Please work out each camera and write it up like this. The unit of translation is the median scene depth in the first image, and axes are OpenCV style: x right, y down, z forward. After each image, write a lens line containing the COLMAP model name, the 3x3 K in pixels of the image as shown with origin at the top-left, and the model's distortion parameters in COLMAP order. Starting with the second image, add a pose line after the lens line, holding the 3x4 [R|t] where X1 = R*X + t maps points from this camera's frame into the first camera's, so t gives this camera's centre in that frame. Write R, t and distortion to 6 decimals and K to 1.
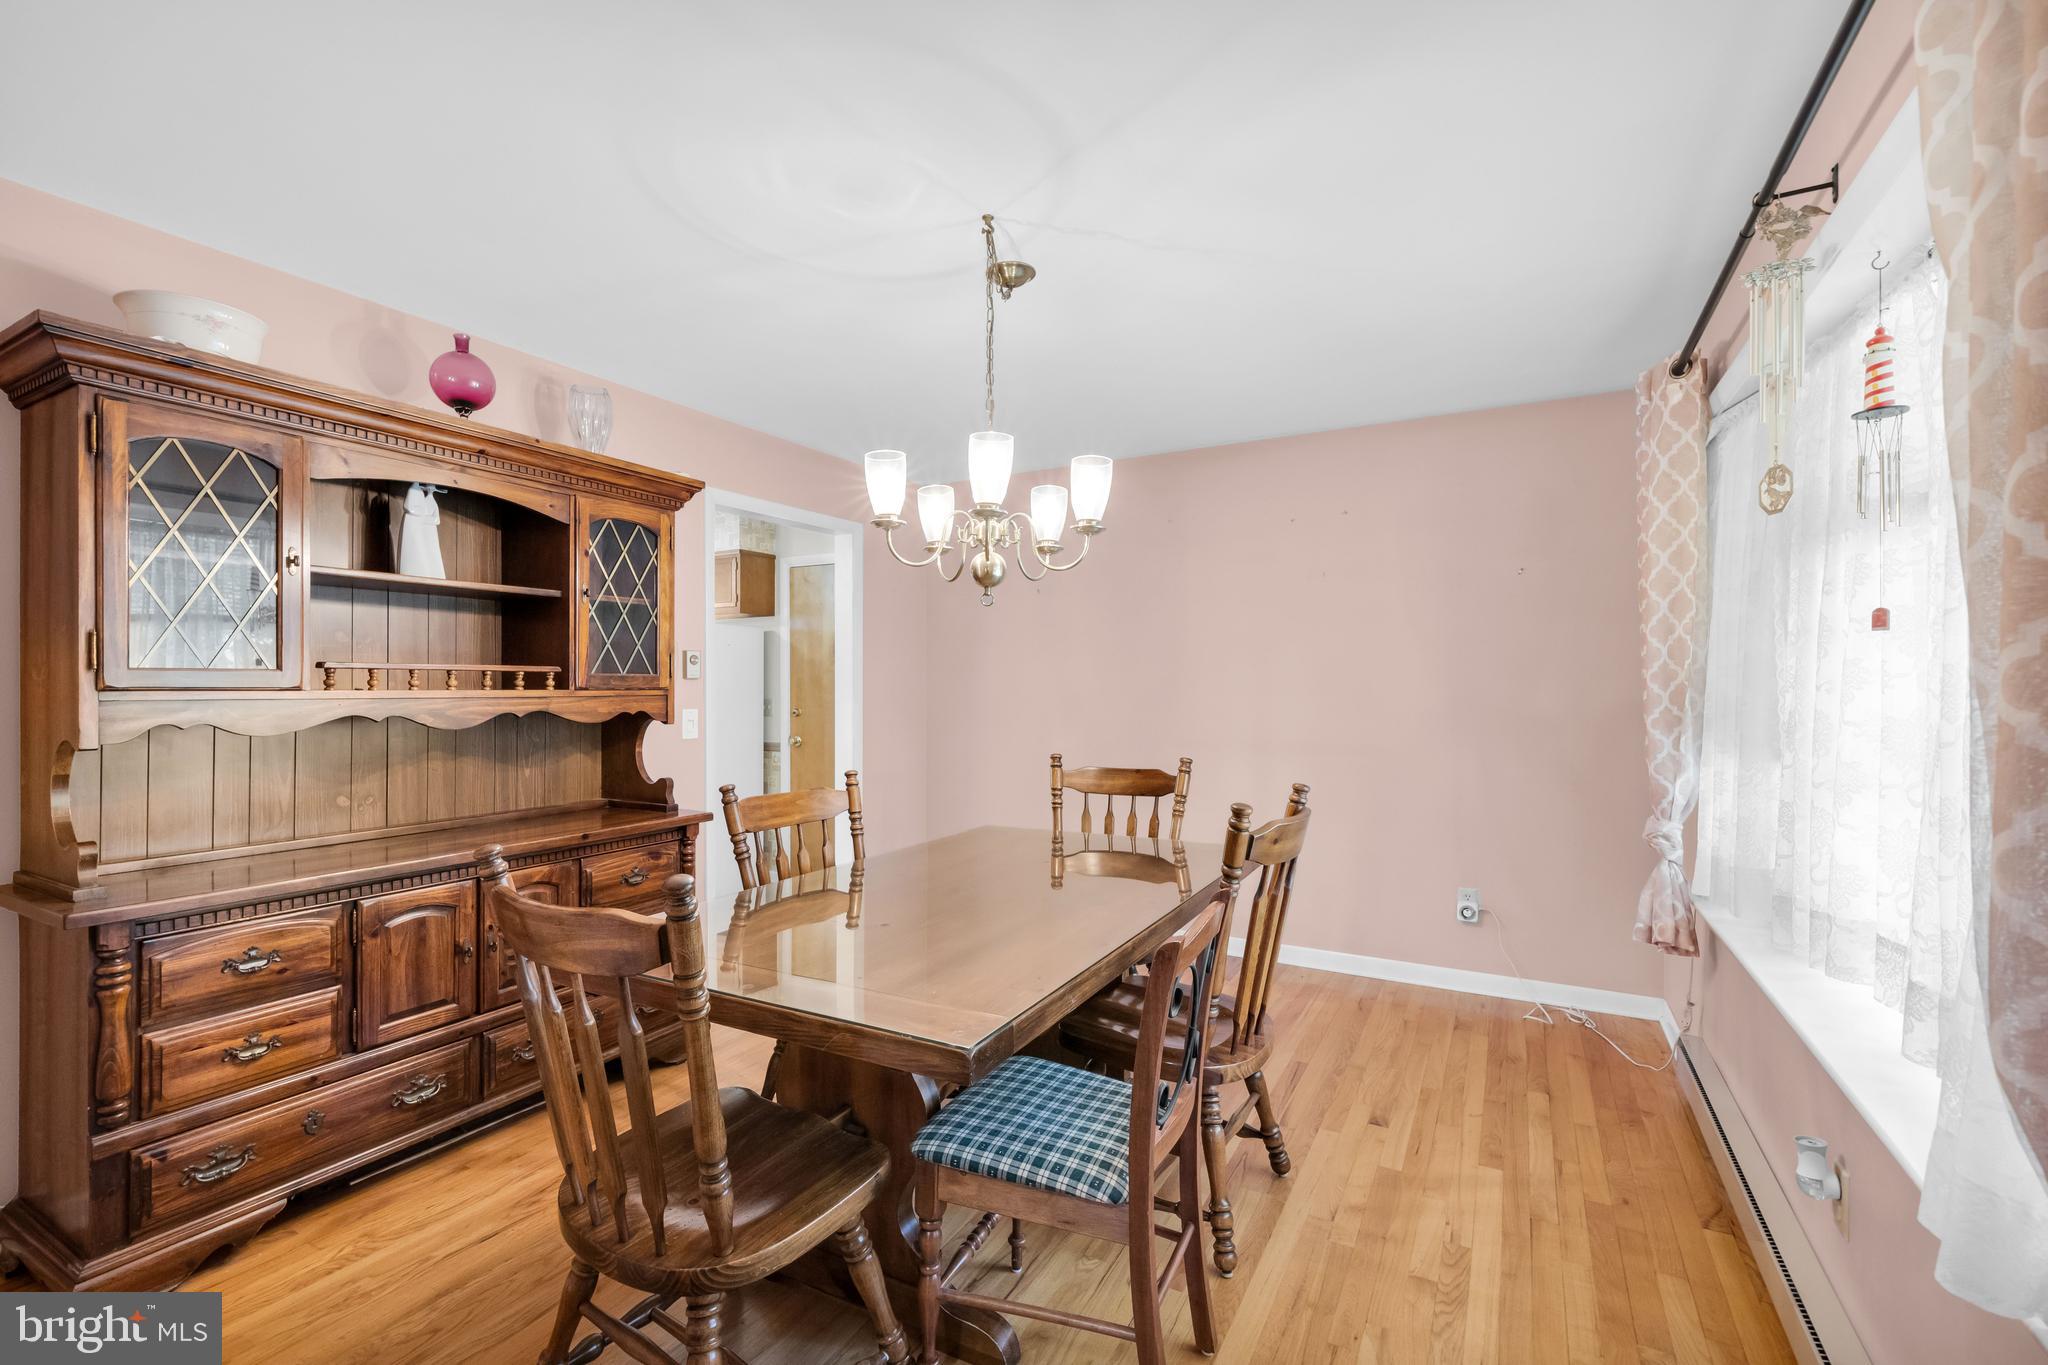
lens RADIAL K [[895.9, 0, 1015.2], [0, 895.9, 680.4], [0, 0, 1]] dist [0.000598, 0.000963]
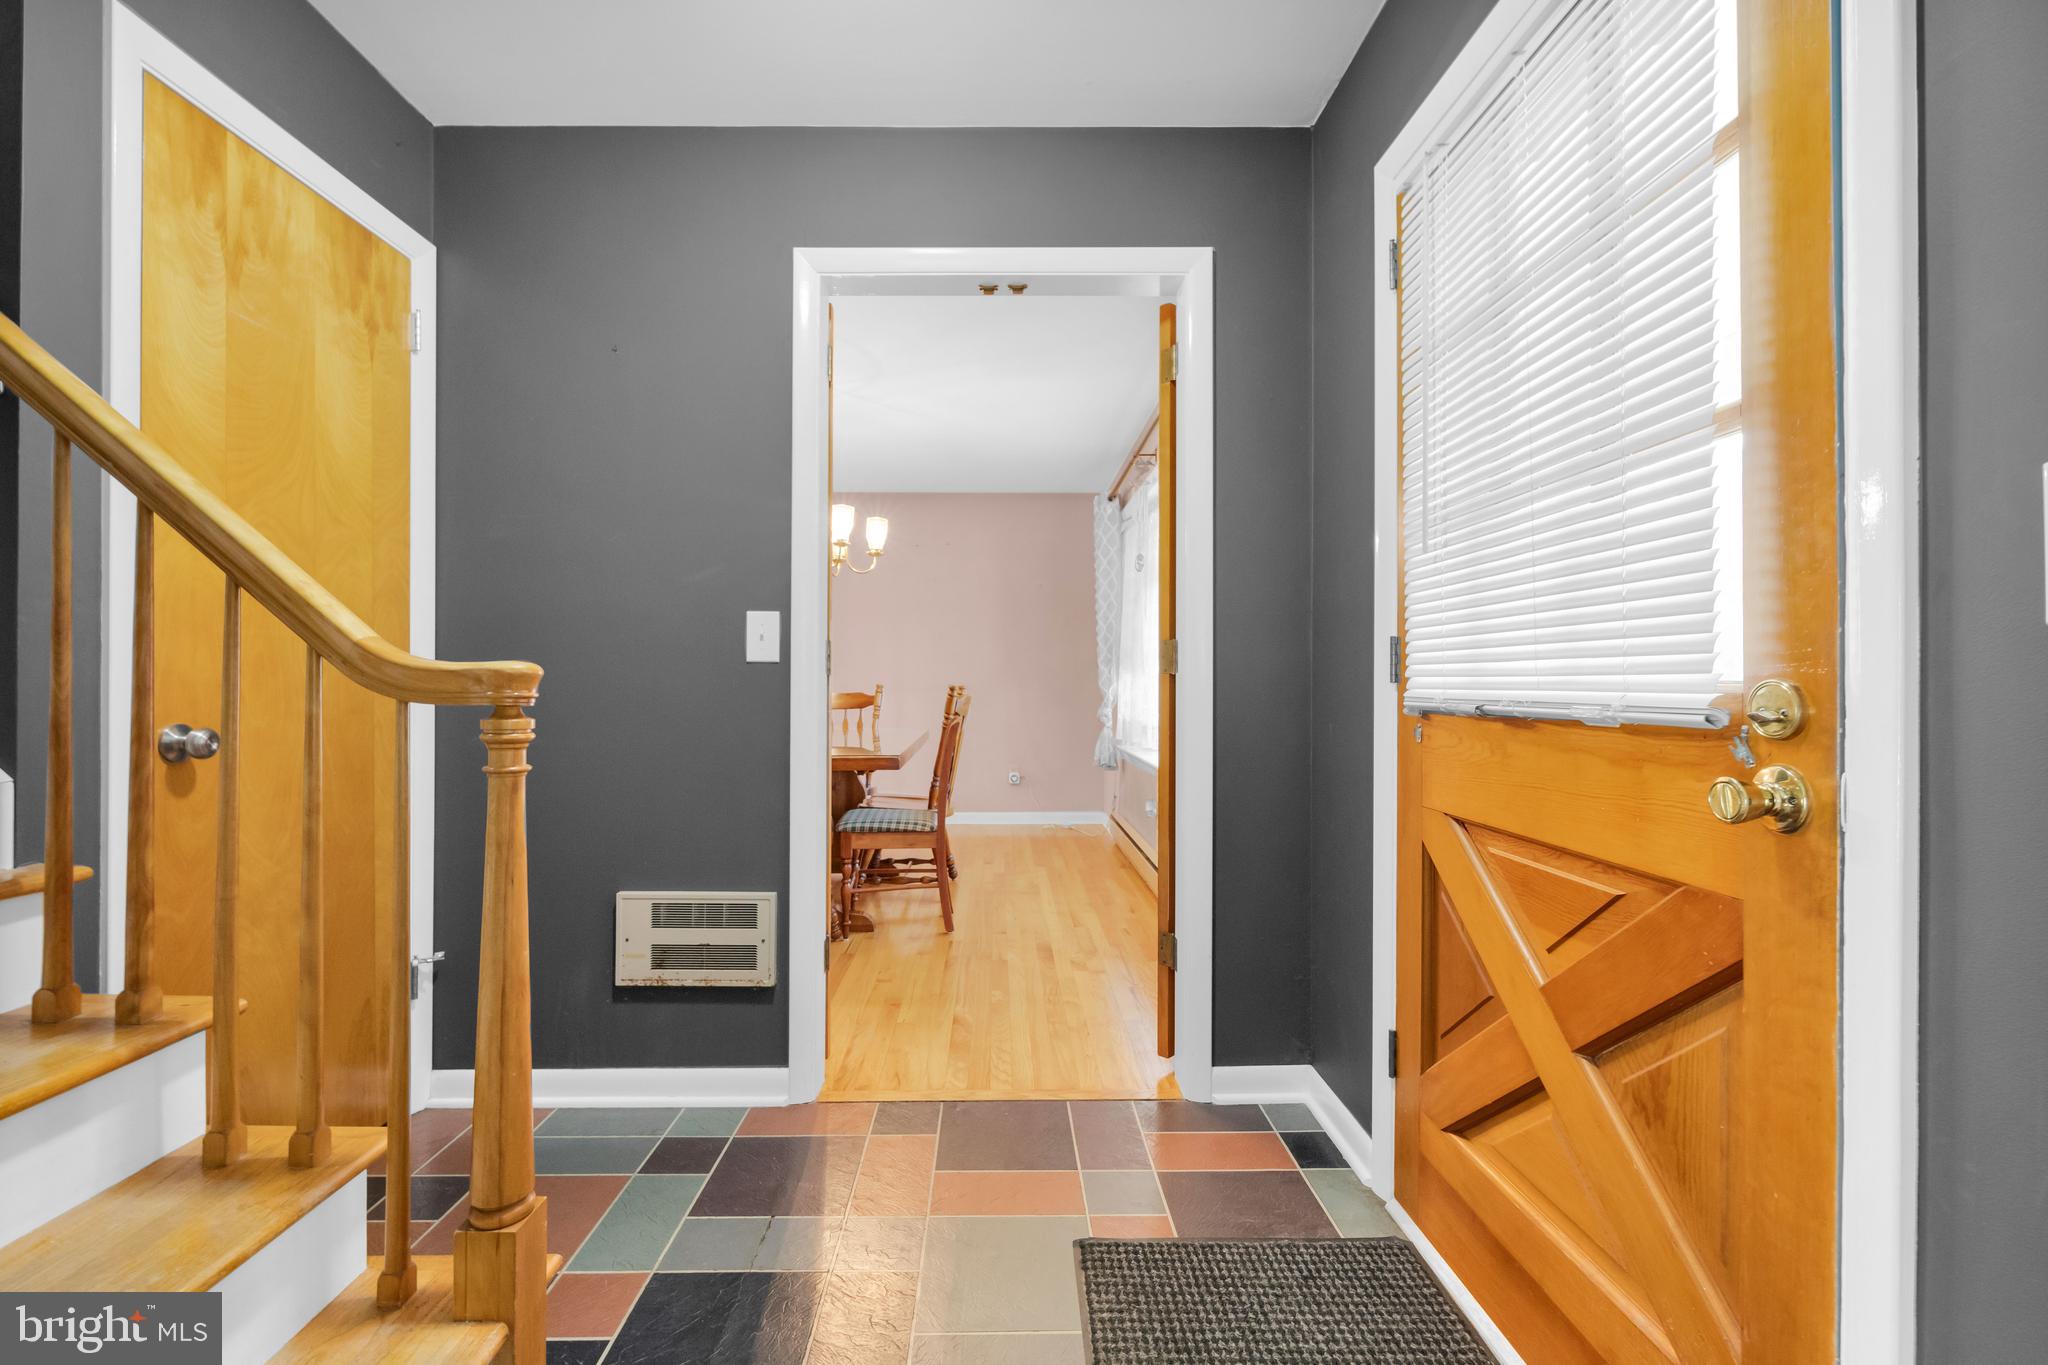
lens RADIAL K [[895.9, 0, 1018.2], [0, 895.9, 677.5], [0, 0, 1]] dist [0.000598, 0.000963]
pose [[0.856652, 0.002874, 0.515887, -0.550460], [-0.000669, 0.999990, -0.004460, 0.094005], [-0.515895, 0.003476, 0.856645, -0.716755]]
